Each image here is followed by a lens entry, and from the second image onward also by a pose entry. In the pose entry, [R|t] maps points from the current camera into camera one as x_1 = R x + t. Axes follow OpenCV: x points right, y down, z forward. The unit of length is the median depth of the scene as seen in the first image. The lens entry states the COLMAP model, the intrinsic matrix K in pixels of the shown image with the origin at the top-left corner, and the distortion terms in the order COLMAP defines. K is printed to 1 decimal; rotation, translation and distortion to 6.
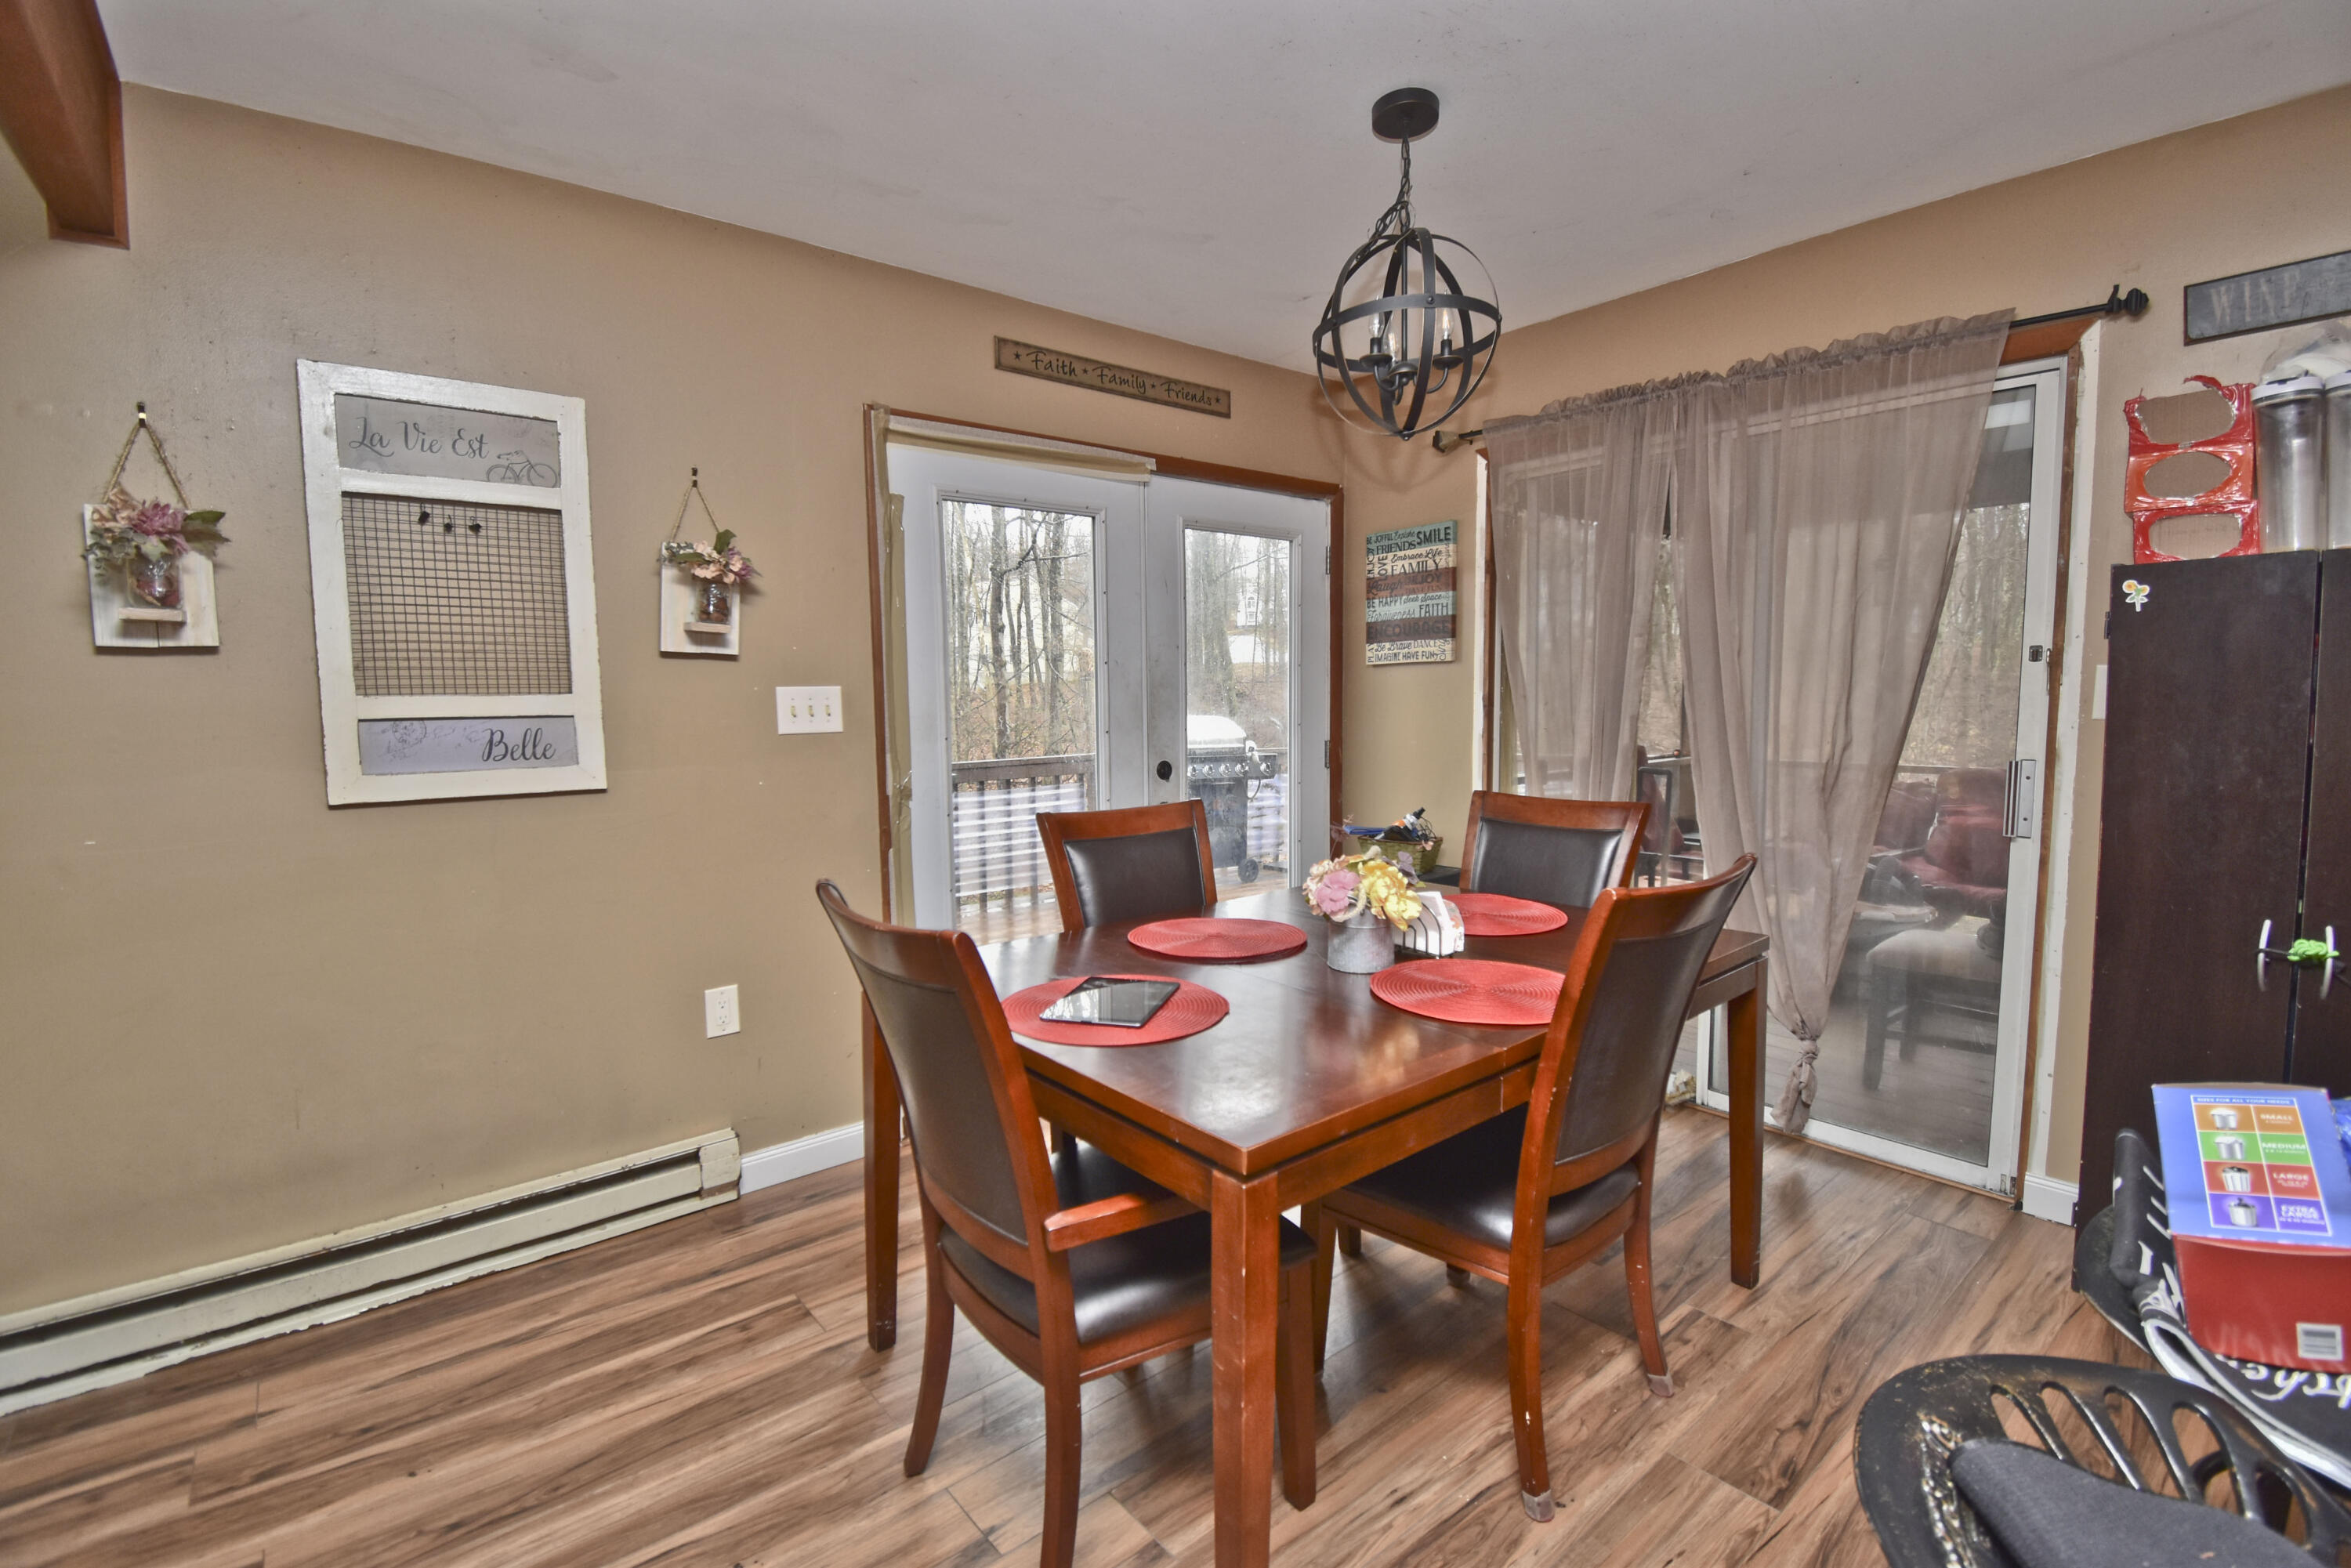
lens RADIAL K [[1034.0, 0, 1175.5], [0, 1034.0, 784.0], [0, 0, 1]] dist [0.006899, -0.019229]
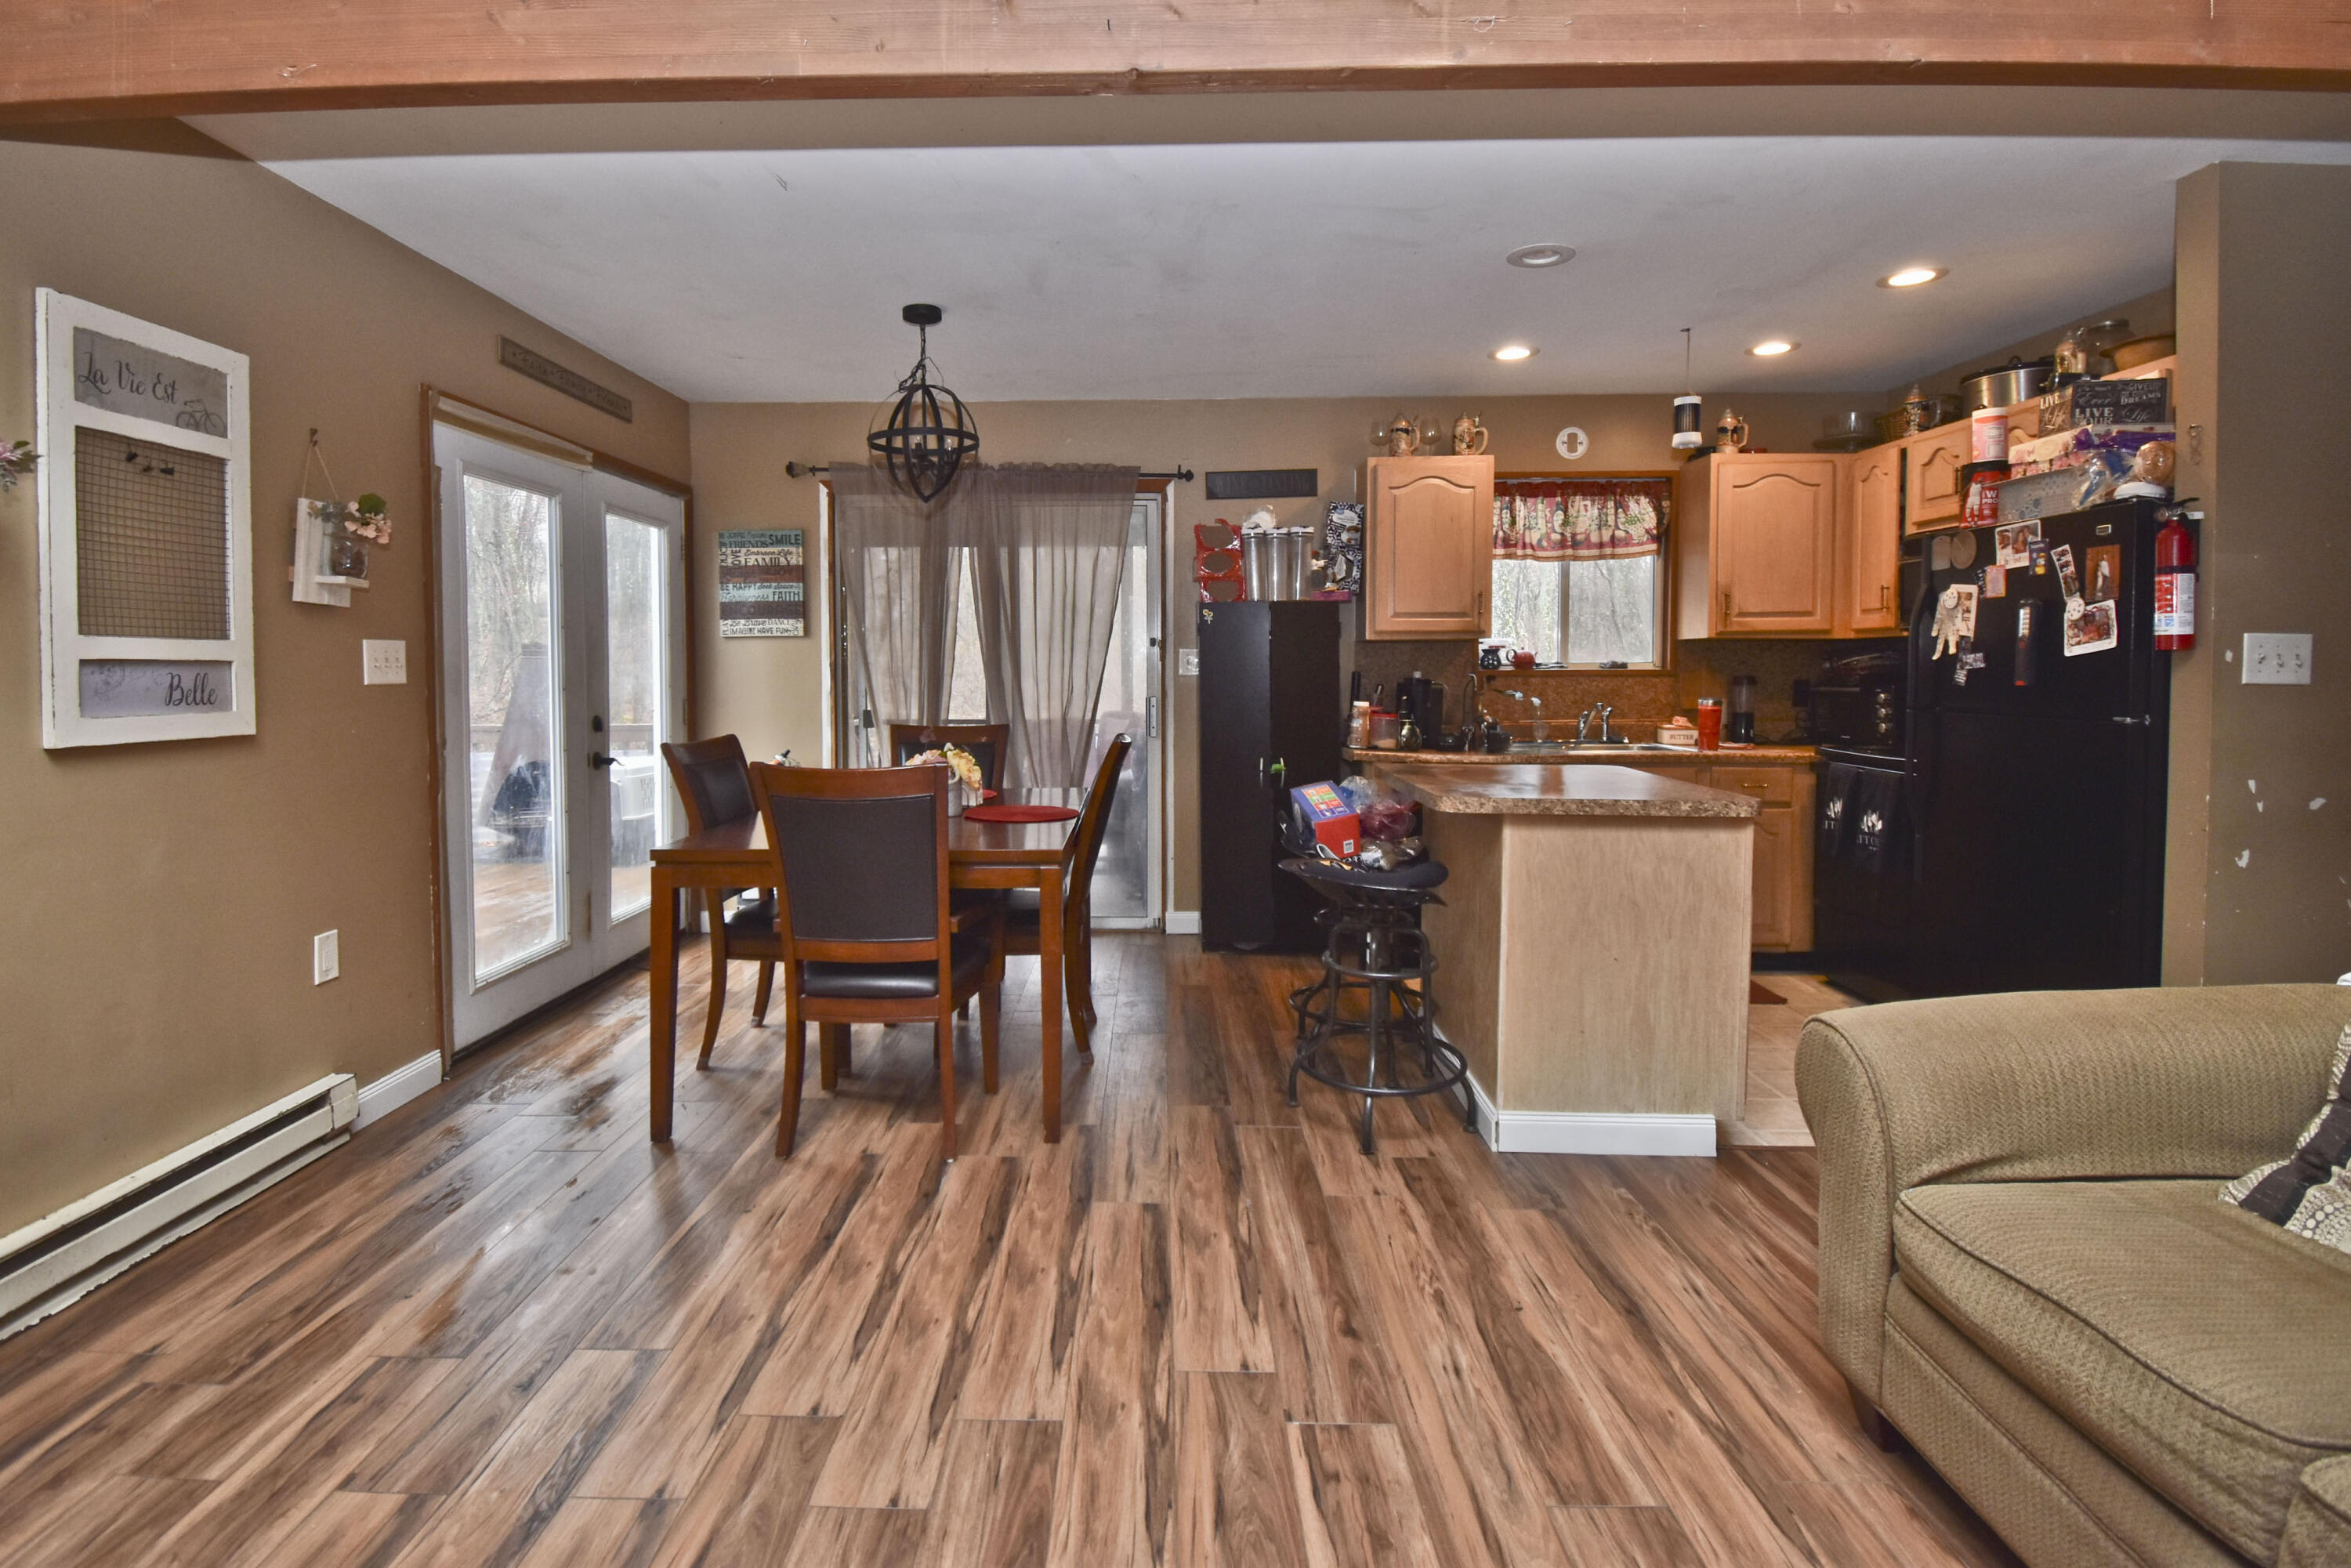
lens RADIAL K [[1144.2, 0, 1131.1], [0, 1144.2, 708.8], [0, 0, 1]] dist [-0.000075, -0.012729]
pose [[0.652337, -0.014893, 0.757782, -0.838421], [0.060706, 0.997621, -0.032653, 0.067767], [-0.755494, 0.067303, 0.651690, -0.372672]]
